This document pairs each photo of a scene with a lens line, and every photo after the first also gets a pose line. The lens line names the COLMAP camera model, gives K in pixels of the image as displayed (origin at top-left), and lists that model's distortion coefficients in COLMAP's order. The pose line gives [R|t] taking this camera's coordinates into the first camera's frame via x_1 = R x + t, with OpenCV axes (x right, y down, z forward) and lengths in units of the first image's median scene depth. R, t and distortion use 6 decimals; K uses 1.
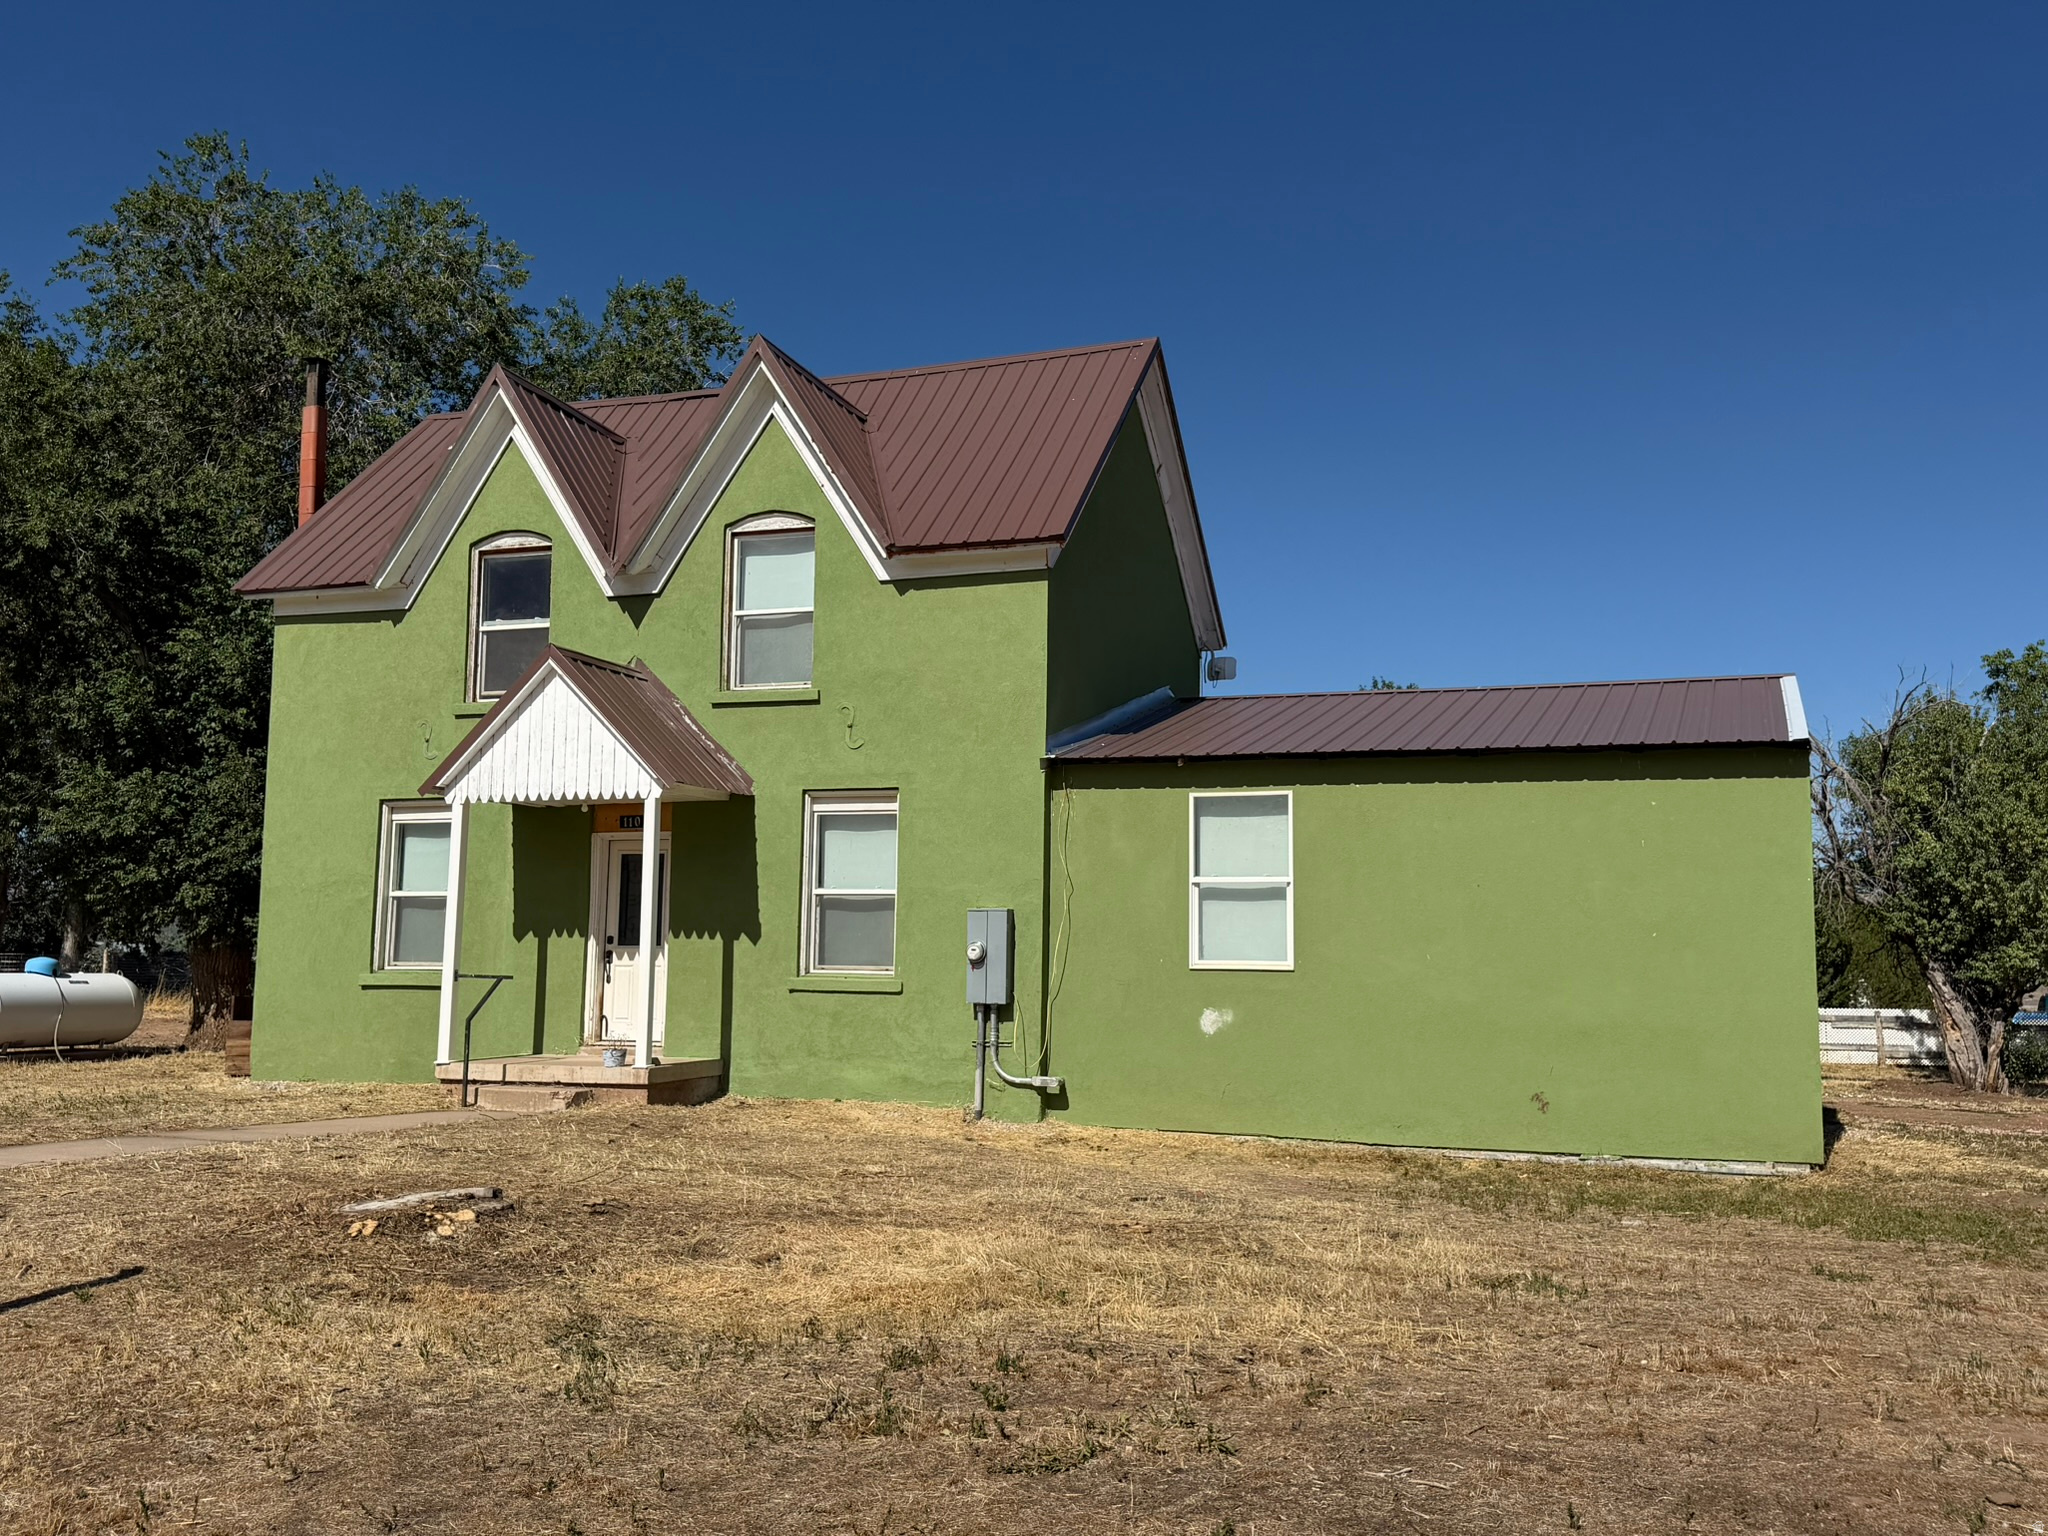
lens RADIAL K [[1847.1, 0, 1017.0], [0, 1847.1, 763.9], [0, 0, 1]] dist [0.120449, -0.039681]
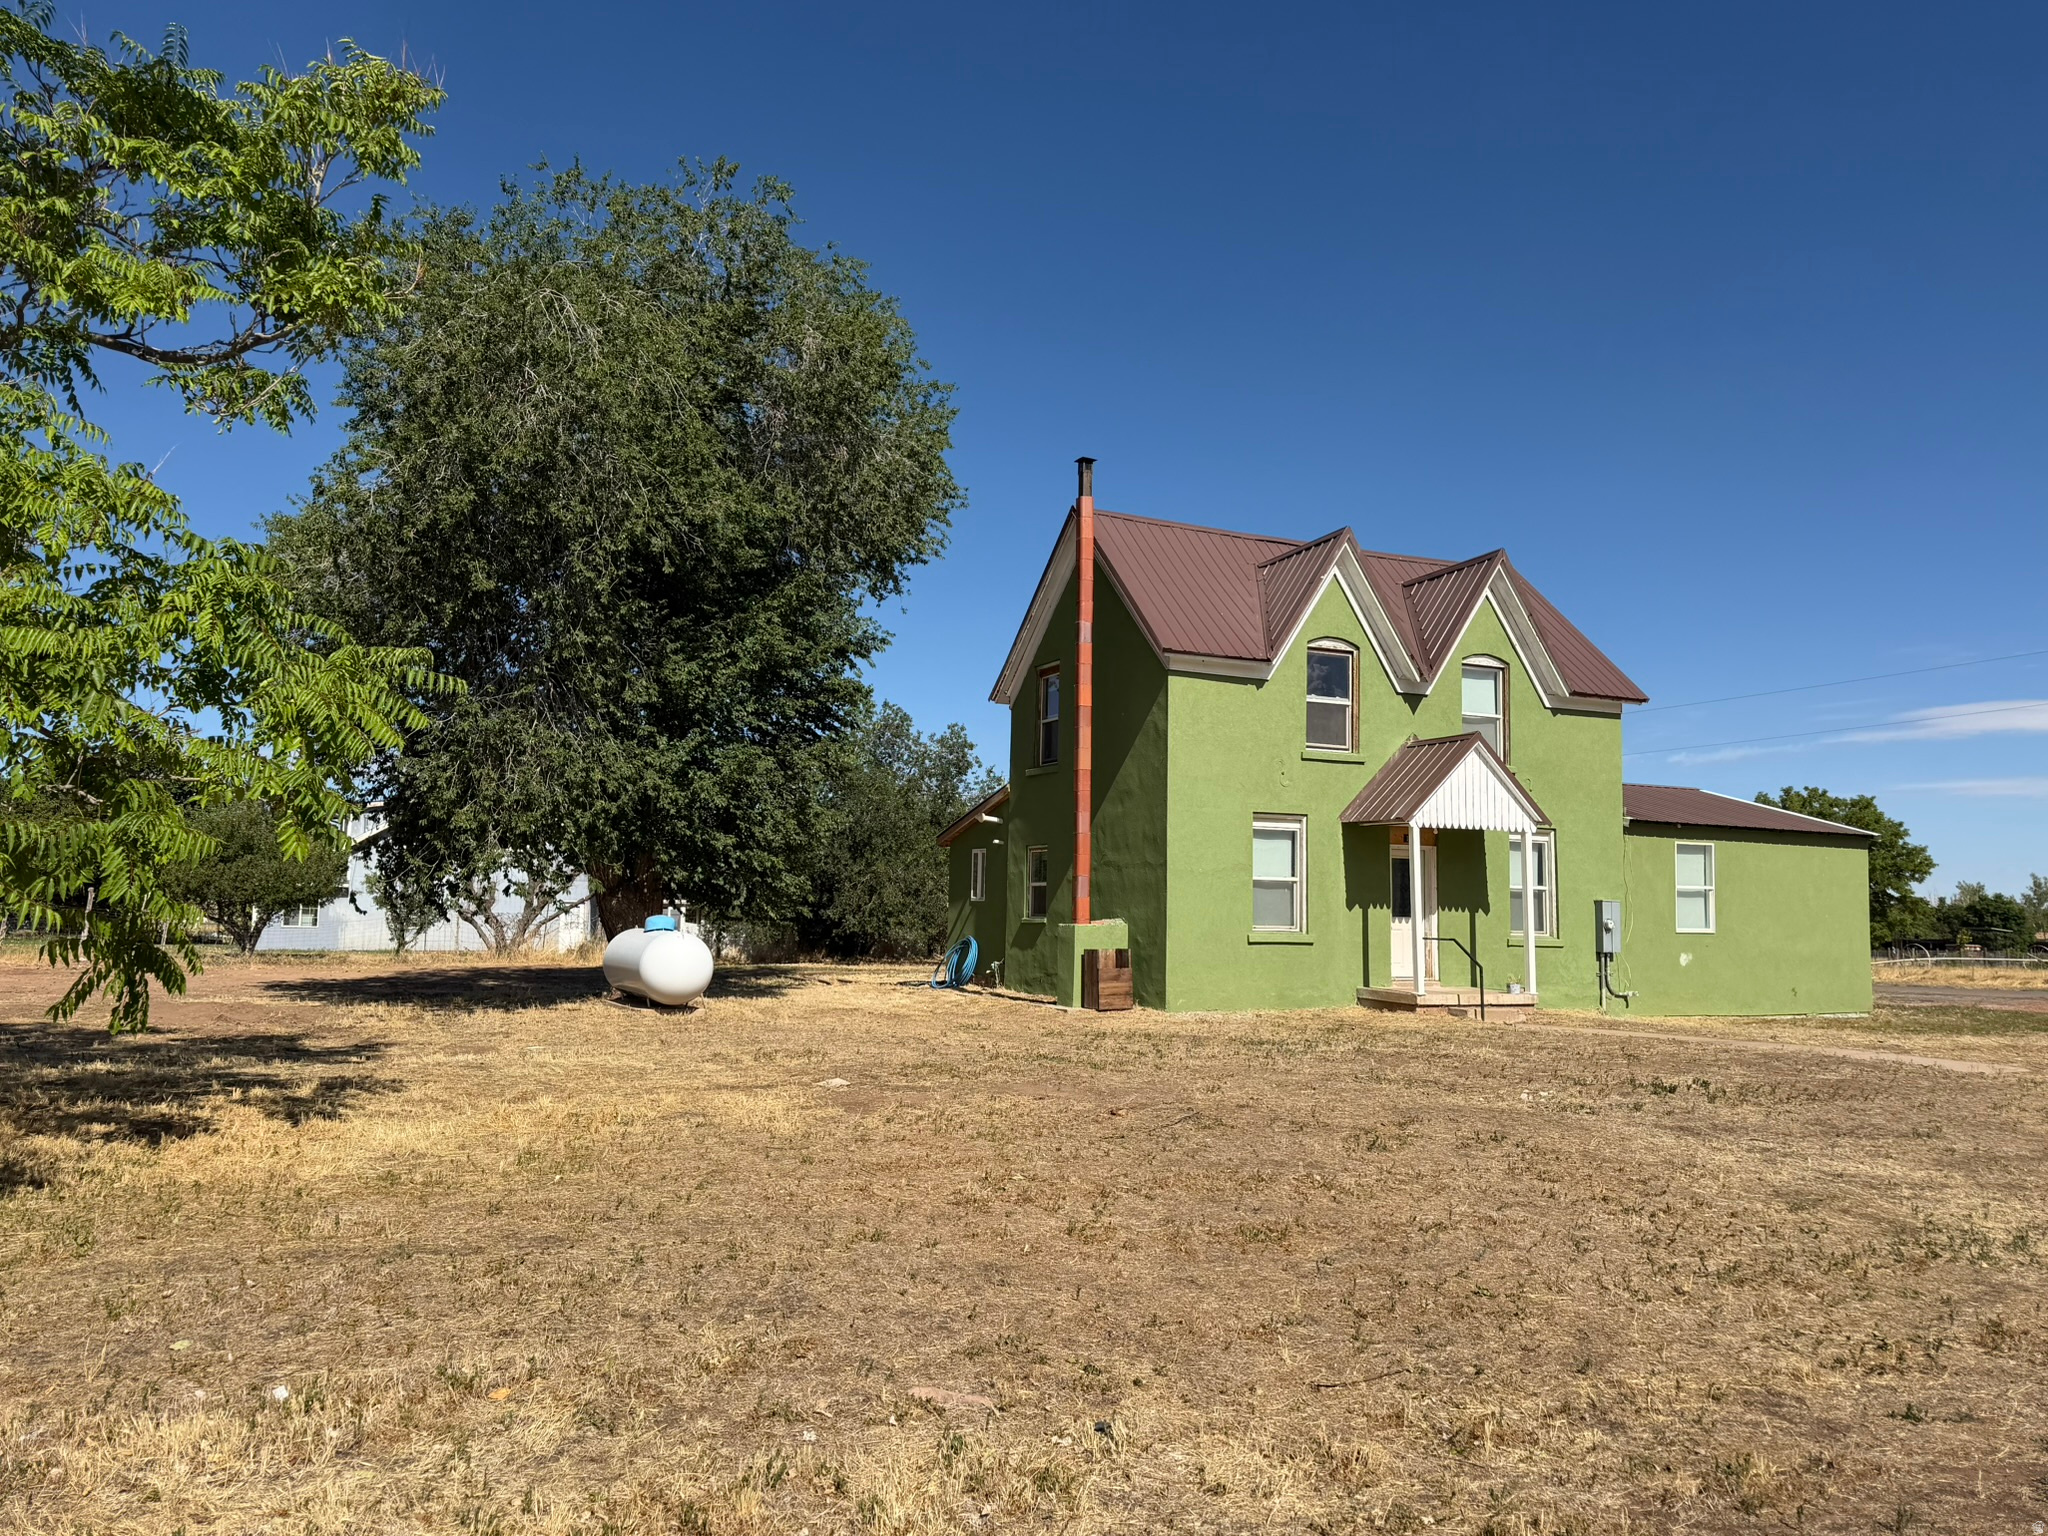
lens RADIAL K [[1495.0, 0, 1021.6], [0, 1495.0, 787.5], [0, 0, 1]] dist [0.086704, -0.118390]
pose [[0.690526, 0.059458, 0.720860, -1.417345], [-0.088024, 0.996116, 0.002159, 0.014938], [-0.717931, -0.064944, 0.693078, 0.374601]]
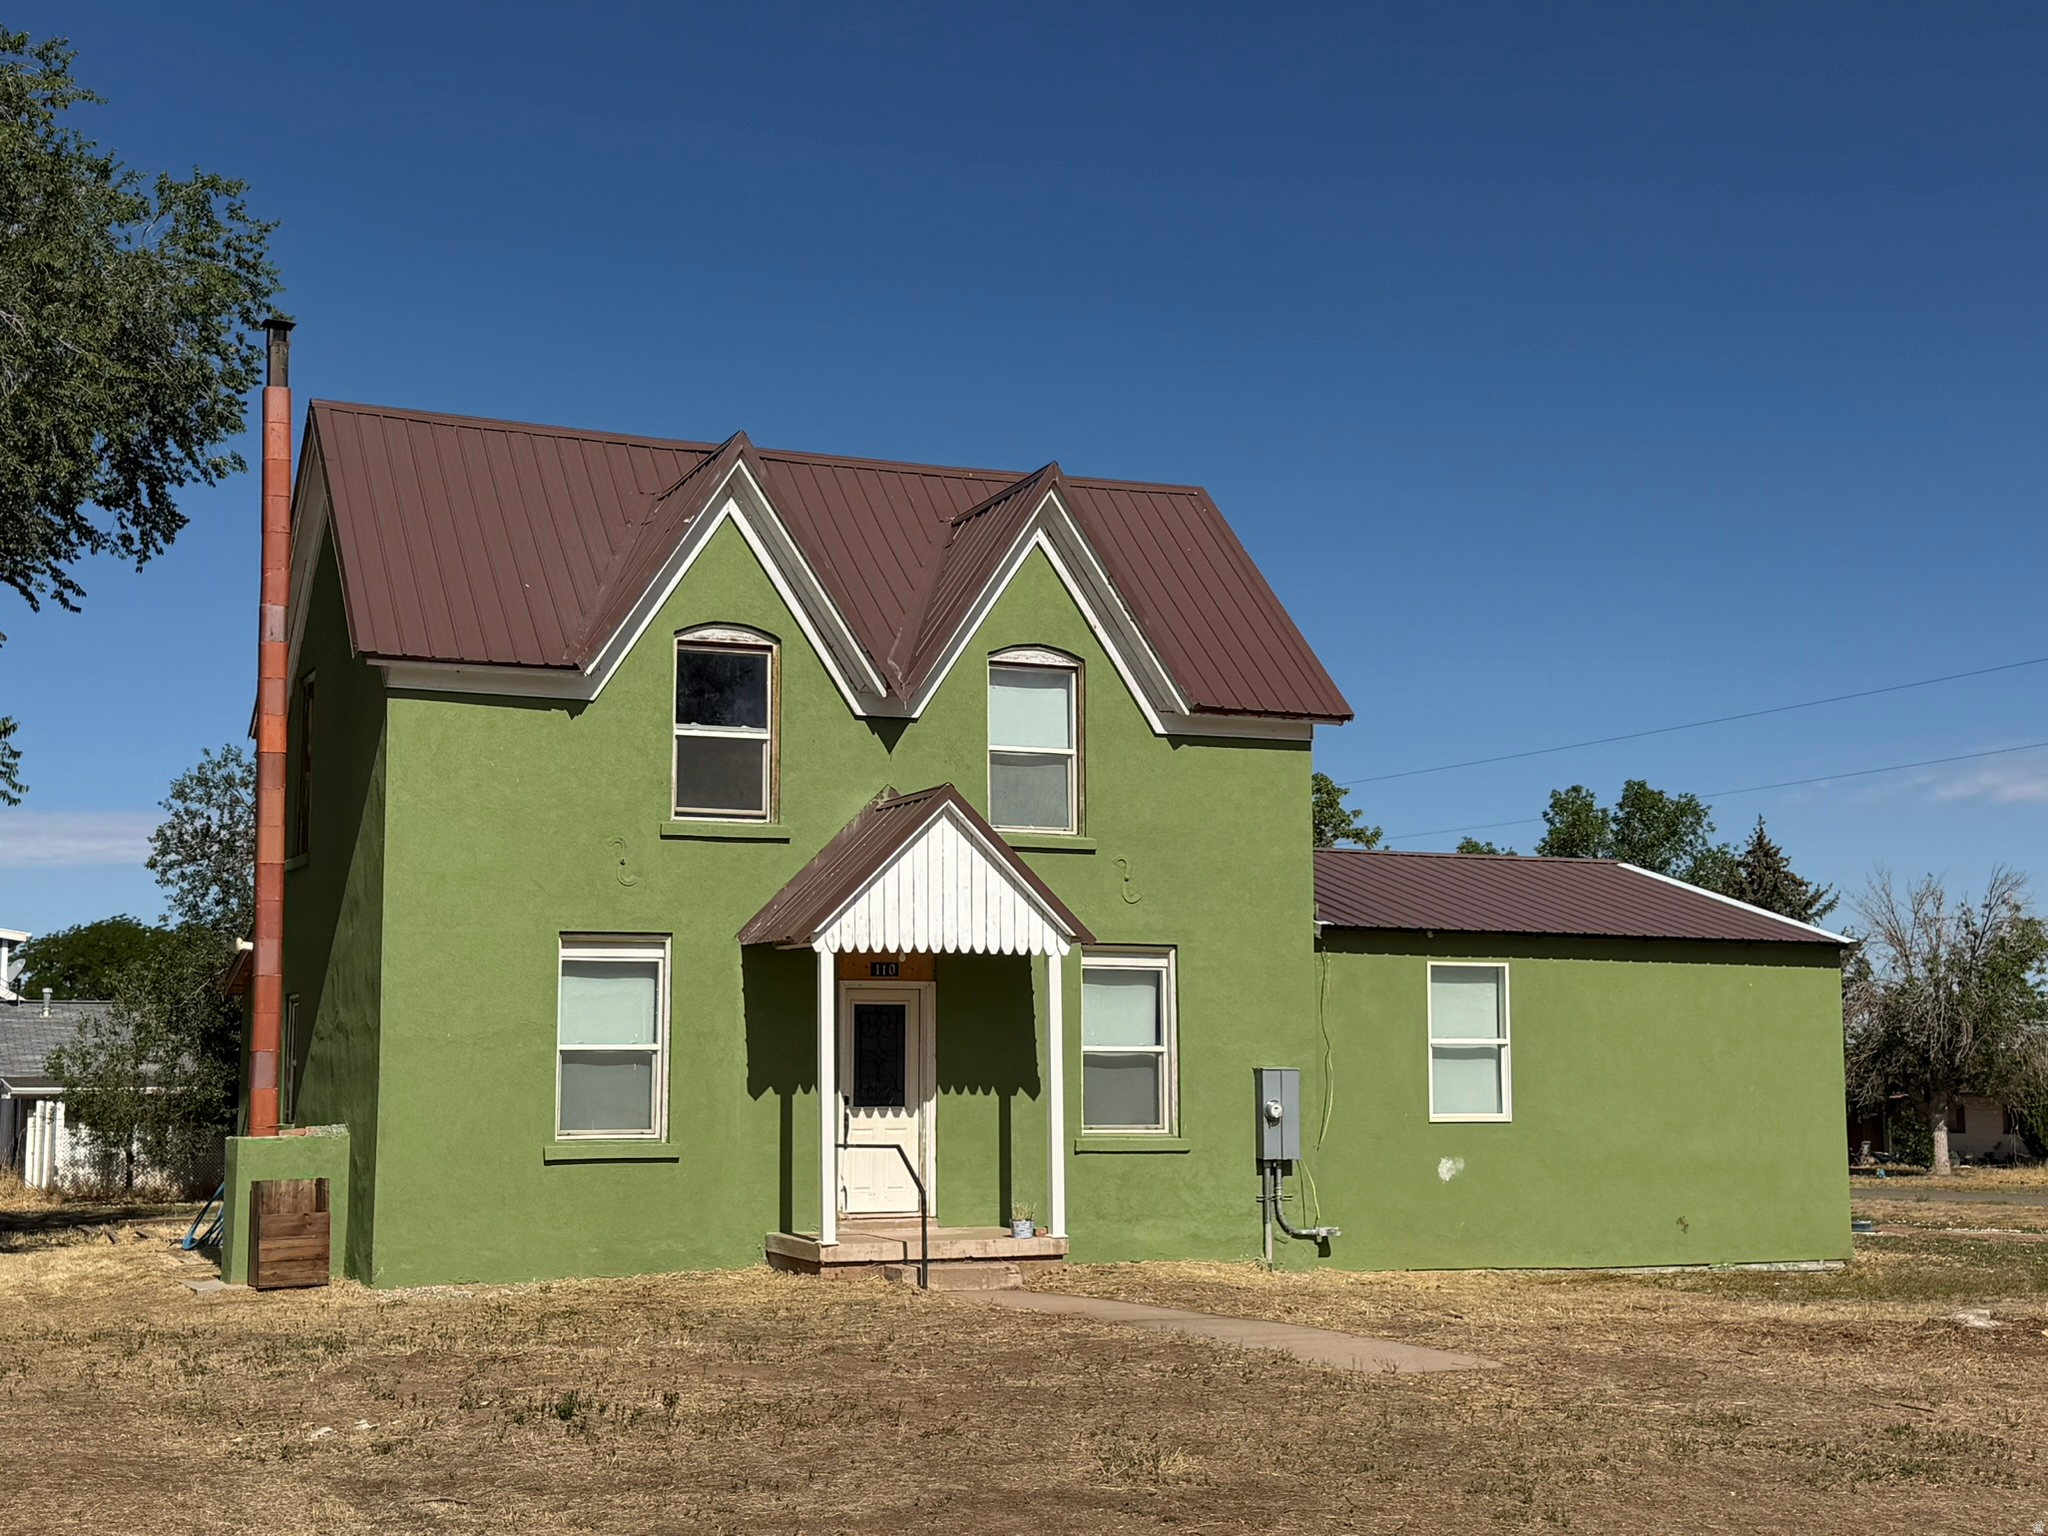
lens RADIAL K [[2753.8, 0, 1025.3], [0, 2753.8, 784.6], [0, 0, 1]] dist [0.148415, 0.000000]
pose [[0.710682, 0.060836, 0.700878, -1.154640], [-0.067218, 0.997568, -0.018431, -0.040145], [-0.700295, -0.034014, 0.713043, -0.000059]]
